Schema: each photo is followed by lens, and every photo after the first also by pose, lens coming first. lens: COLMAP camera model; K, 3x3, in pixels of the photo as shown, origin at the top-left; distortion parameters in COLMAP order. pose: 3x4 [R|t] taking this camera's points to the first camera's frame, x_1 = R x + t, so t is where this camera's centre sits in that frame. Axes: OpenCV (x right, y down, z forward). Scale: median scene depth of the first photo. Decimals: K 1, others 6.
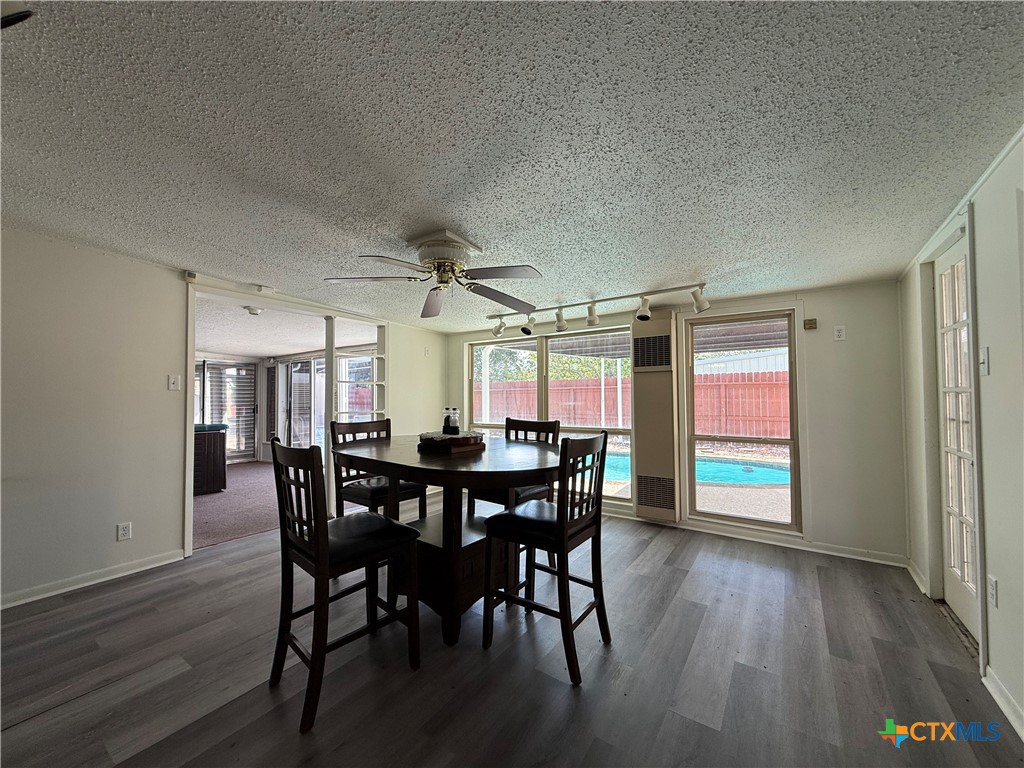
lens RADIAL K [[407.6, 0, 511.3], [0, 407.6, 384.9], [0, 0, 1]] dist [0.000209, 0.000015]
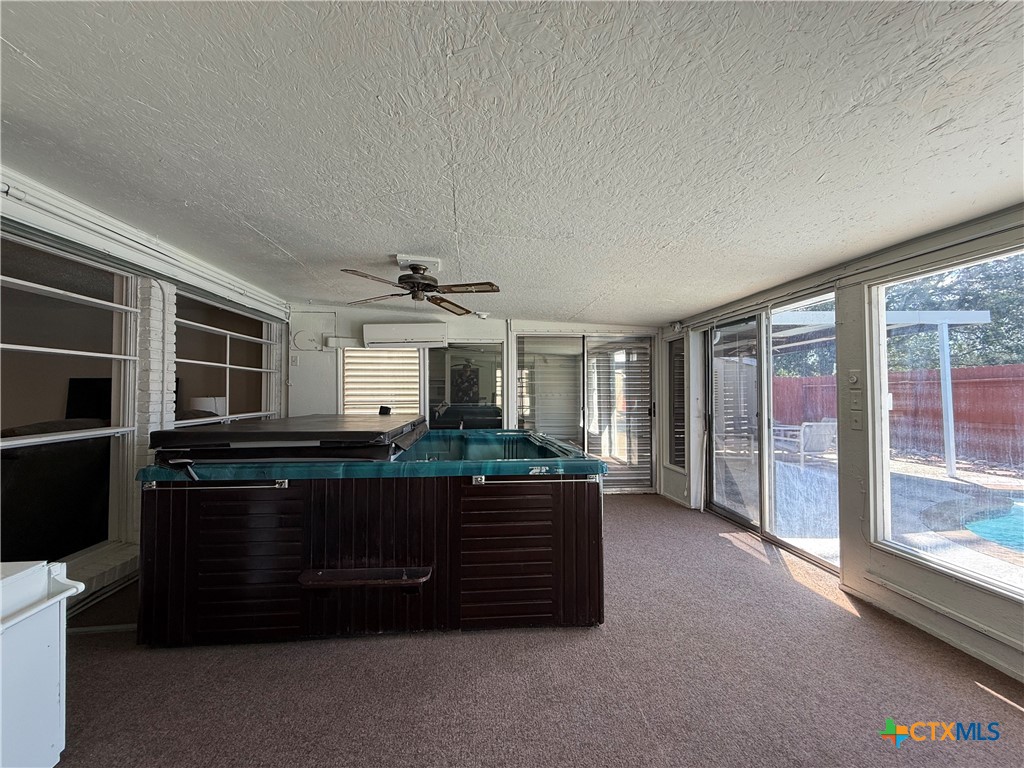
lens RADIAL K [[407.6, 0, 511.3], [0, 407.6, 384.9], [0, 0, 1]] dist [0.000209, 0.000015]
pose [[0.642902, -0.007661, -0.765910, -0.287094], [0.015298, 0.999879, 0.002839, 0.015770], [0.765795, -0.013542, 0.642942, 0.432505]]
